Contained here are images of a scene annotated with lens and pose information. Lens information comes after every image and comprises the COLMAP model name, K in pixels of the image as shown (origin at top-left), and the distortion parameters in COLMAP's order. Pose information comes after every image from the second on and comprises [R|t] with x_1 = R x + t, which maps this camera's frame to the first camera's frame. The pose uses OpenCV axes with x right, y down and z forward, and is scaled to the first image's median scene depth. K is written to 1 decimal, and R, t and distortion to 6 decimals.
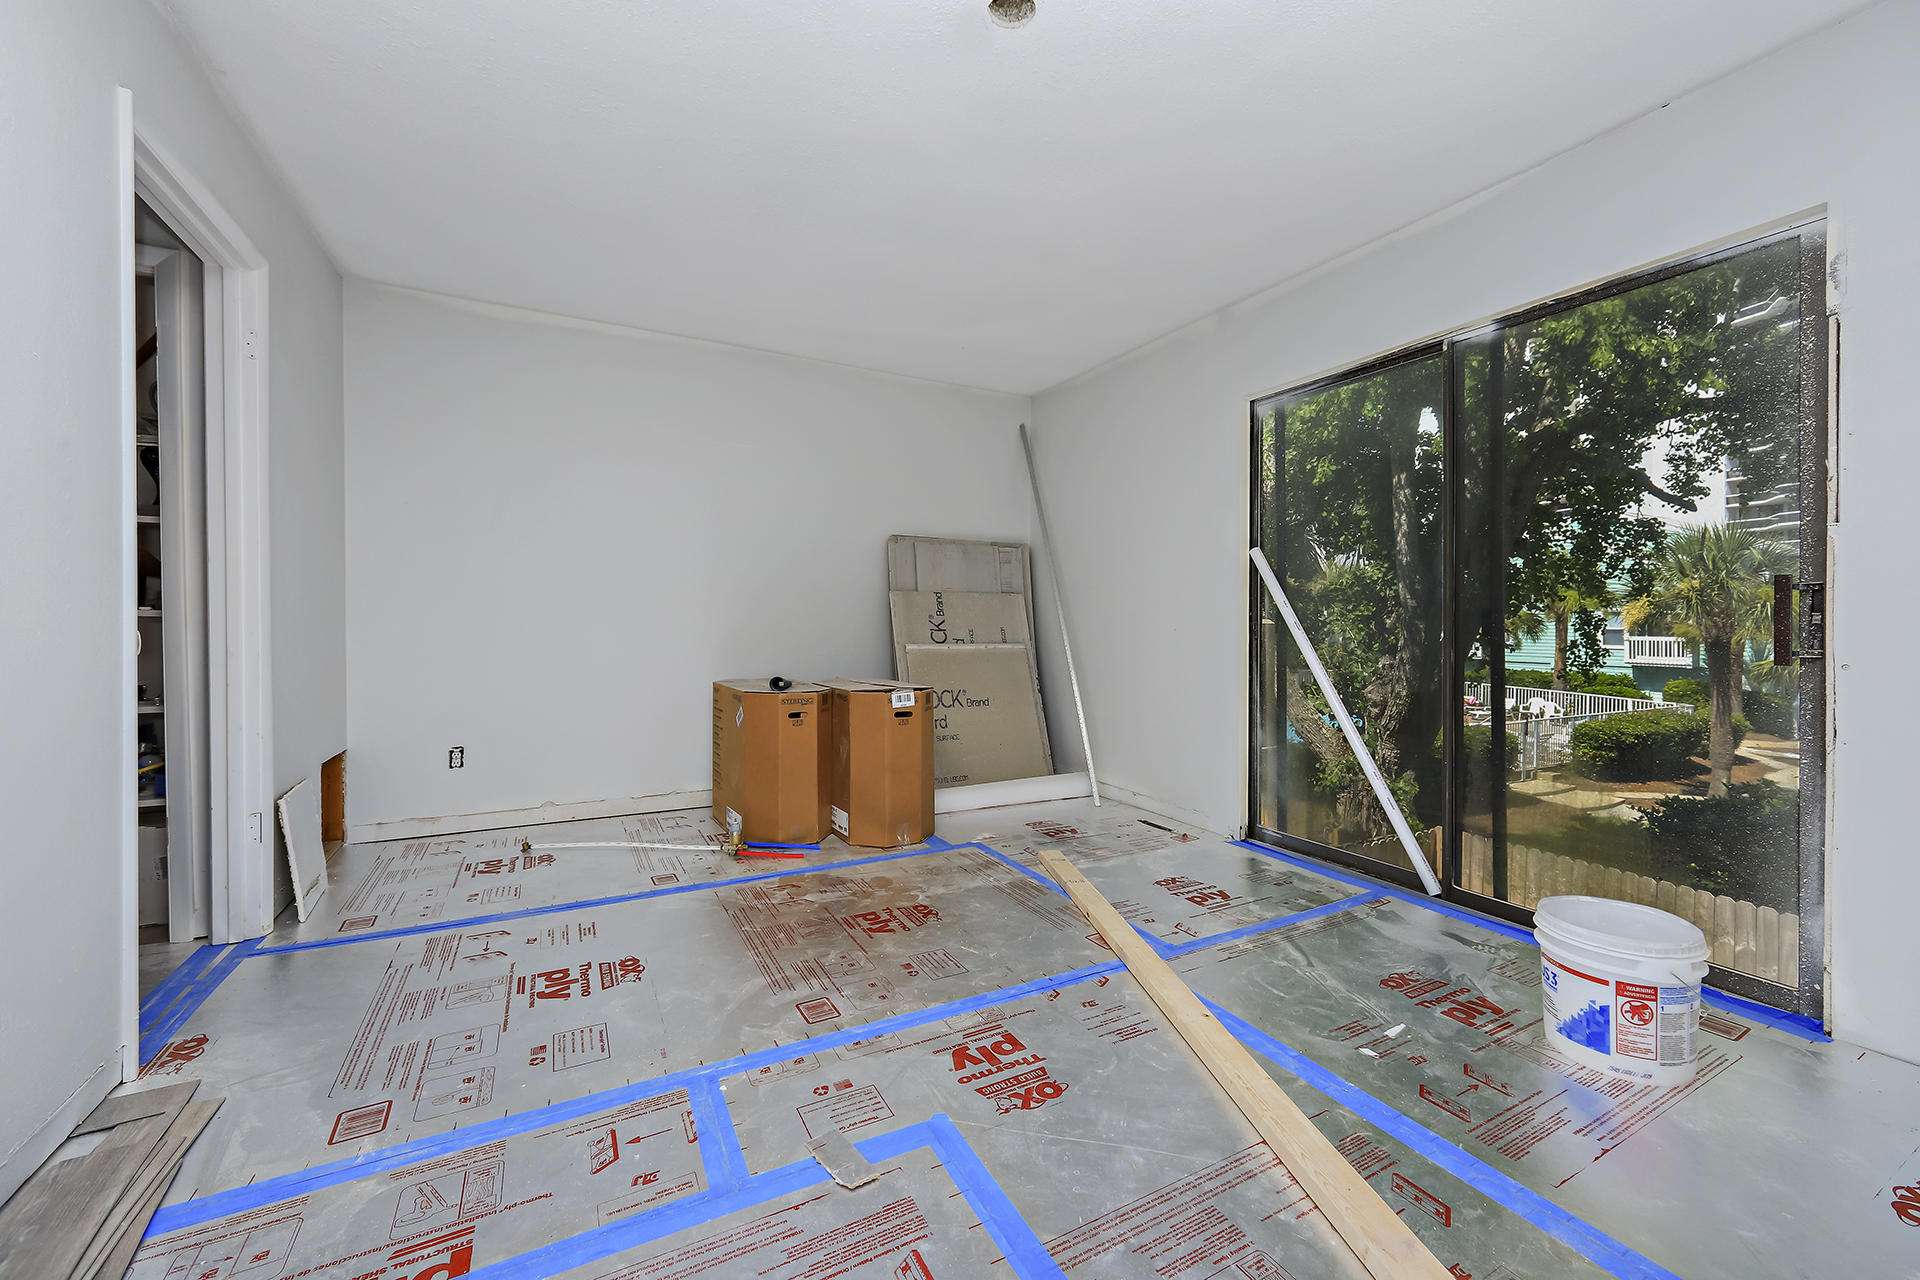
lens RADIAL K [[757.4, 0, 964.6], [0, 757.4, 627.7], [0, 0, 1]] dist [-0.003201, -0.000169]
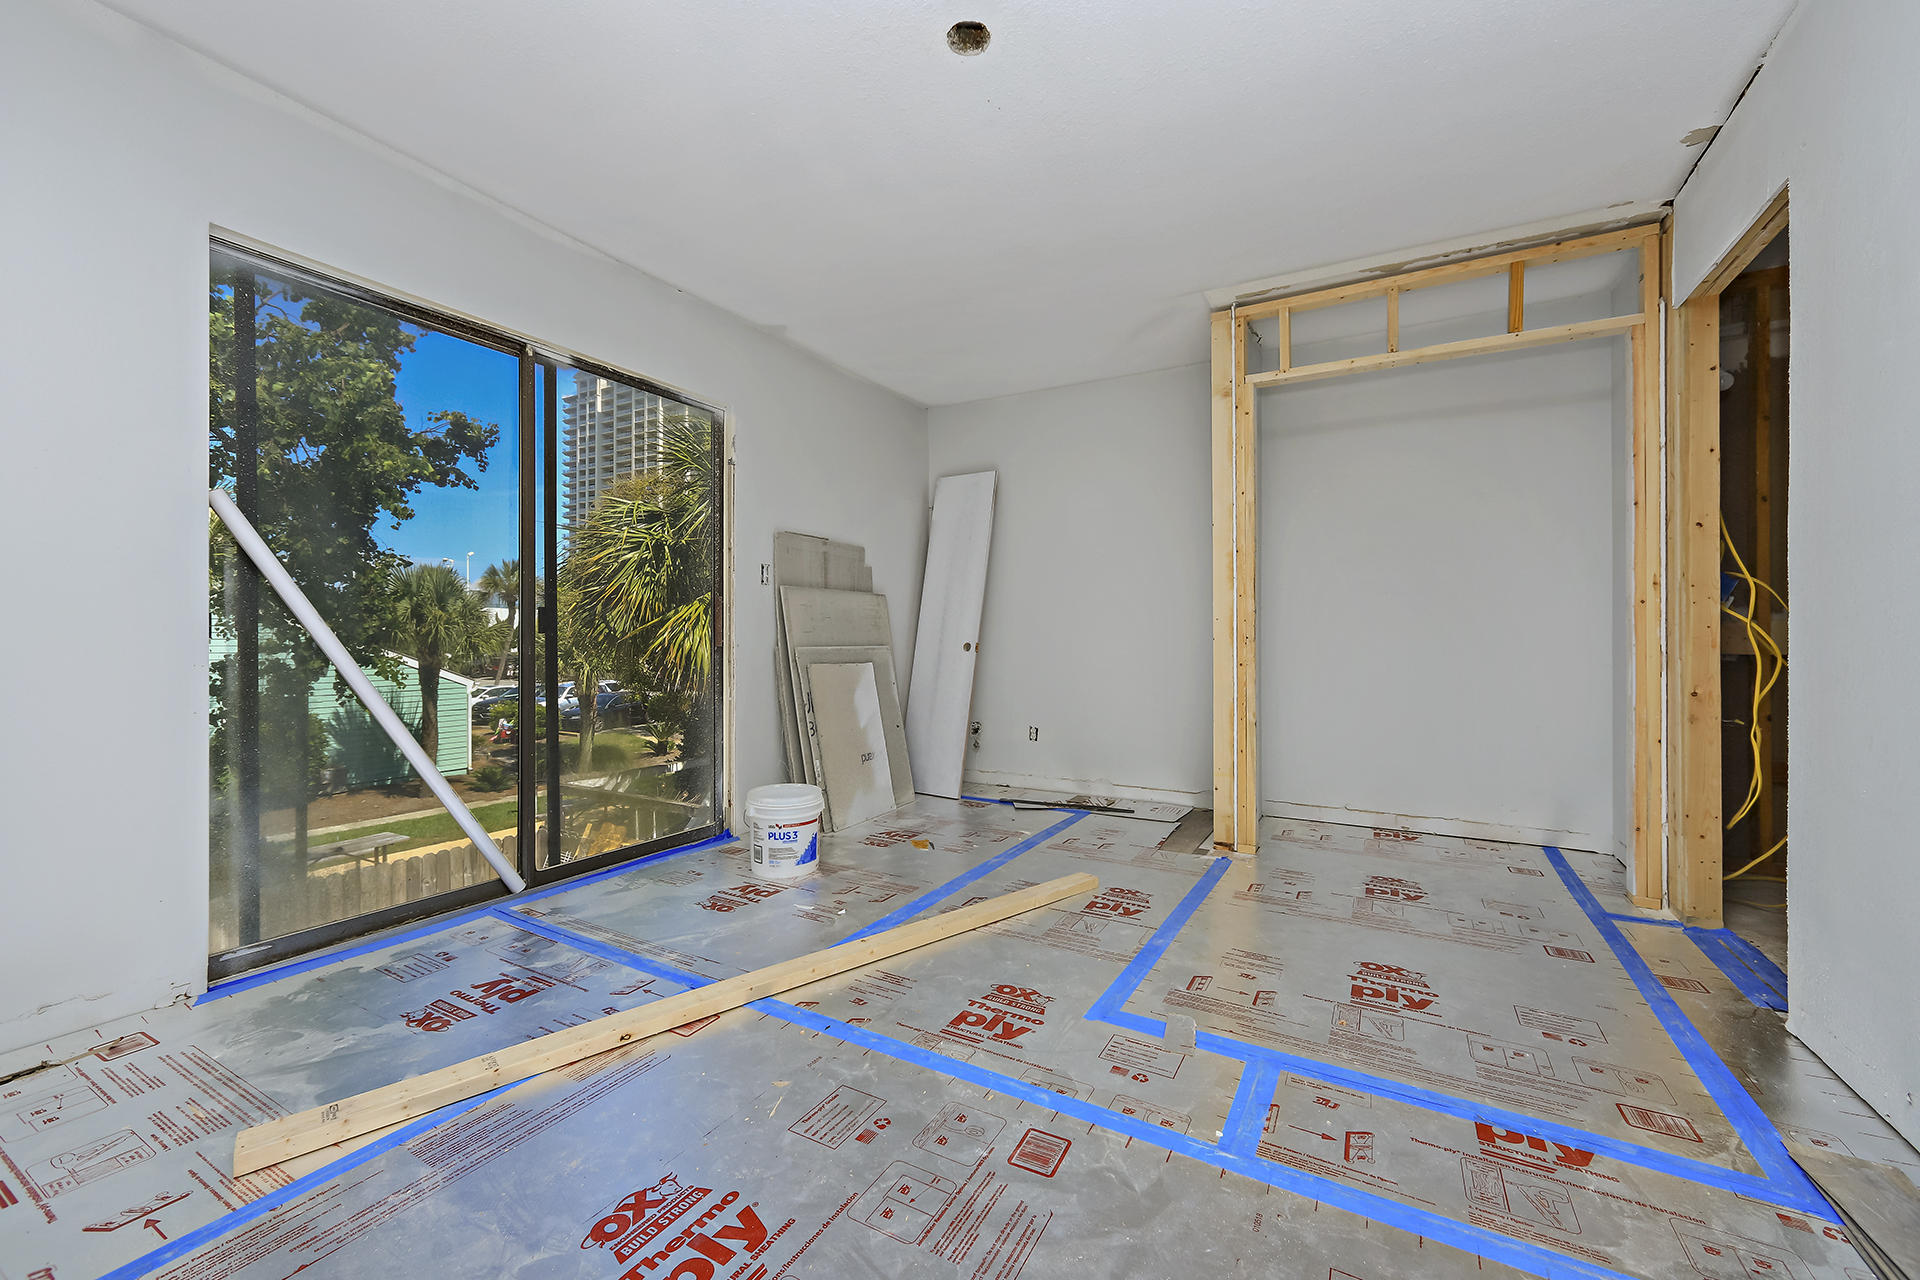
lens RADIAL K [[757.4, 0, 964.8], [0, 757.4, 637.6], [0, 0, 1]] dist [-0.003201, -0.000169]
pose [[-0.539823, -0.006723, 0.841752, -0.753033], [0.000934, 0.999963, 0.008586, 0.012334], [-0.841778, 0.005421, -0.539797, 1.441117]]
